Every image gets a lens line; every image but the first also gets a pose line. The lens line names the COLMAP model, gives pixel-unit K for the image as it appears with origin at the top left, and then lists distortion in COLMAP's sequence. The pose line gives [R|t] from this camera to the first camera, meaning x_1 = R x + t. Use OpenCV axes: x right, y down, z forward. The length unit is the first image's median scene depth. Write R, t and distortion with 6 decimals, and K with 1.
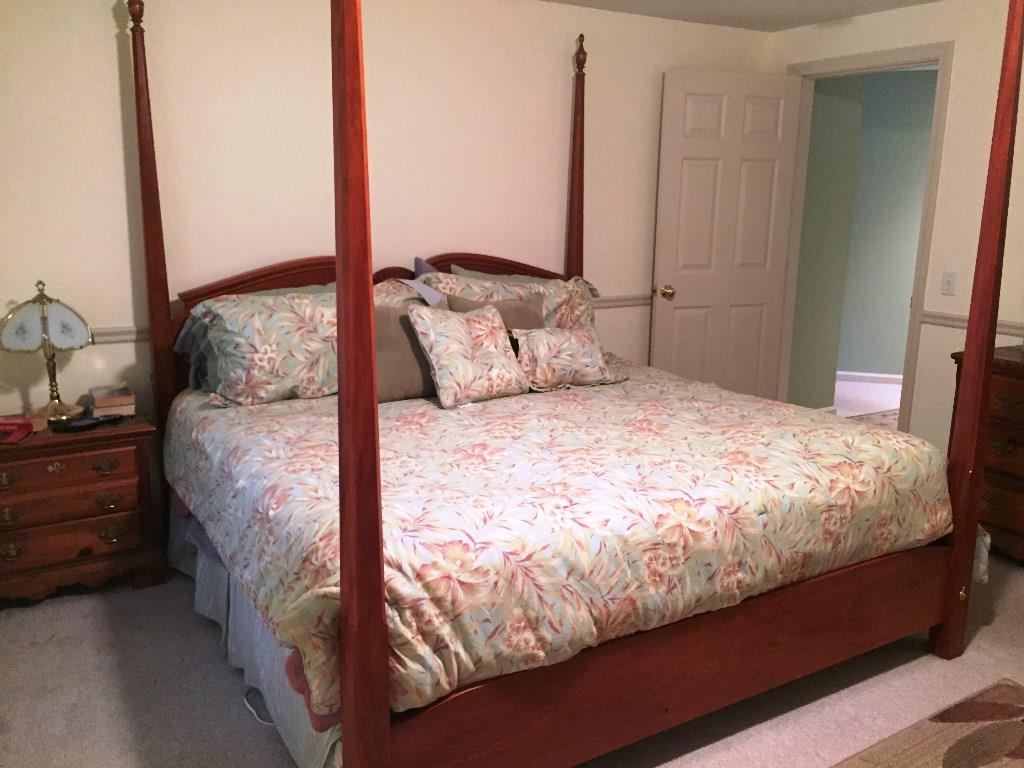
lens RADIAL K [[874.8, 0, 512.3], [0, 874.8, 380.9], [0, 0, 1]] dist [0.053520, -0.028636]
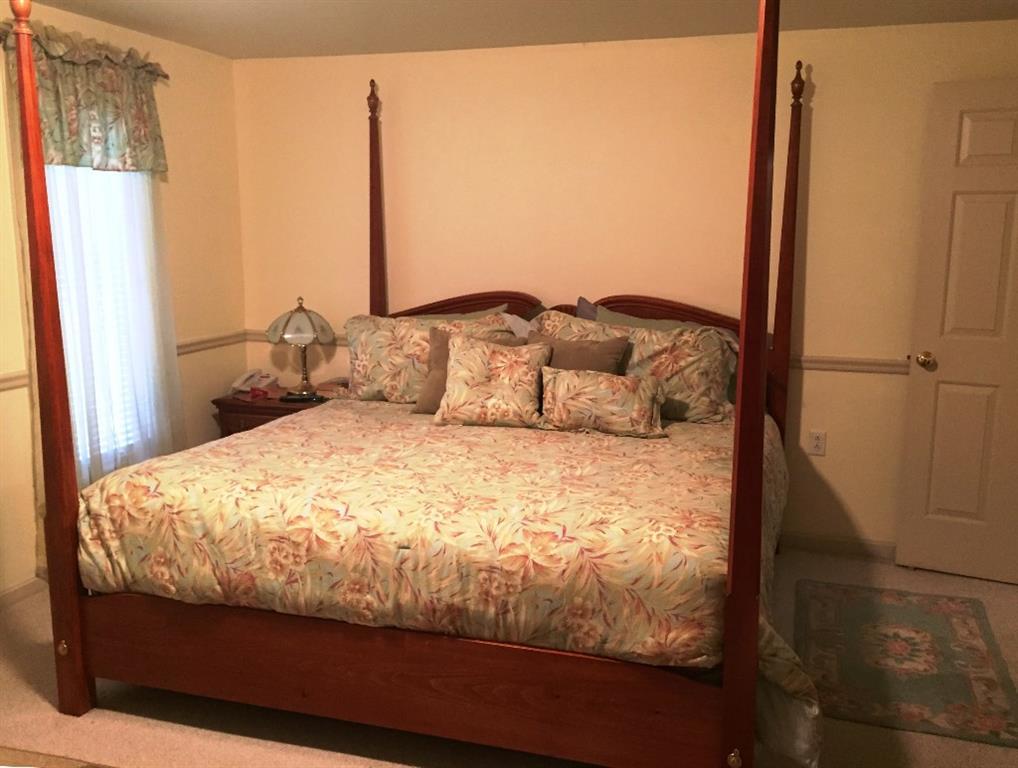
lens RADIAL K [[909.4, 0, 508.3], [0, 909.4, 382.0], [0, 0, 1]] dist [0.059496, -0.023571]
pose [[0.670310, 0.119855, -0.732338, 1.077047], [-0.157672, 0.987341, 0.017272, -0.074430], [0.725137, 0.103891, 0.680722, 0.331127]]
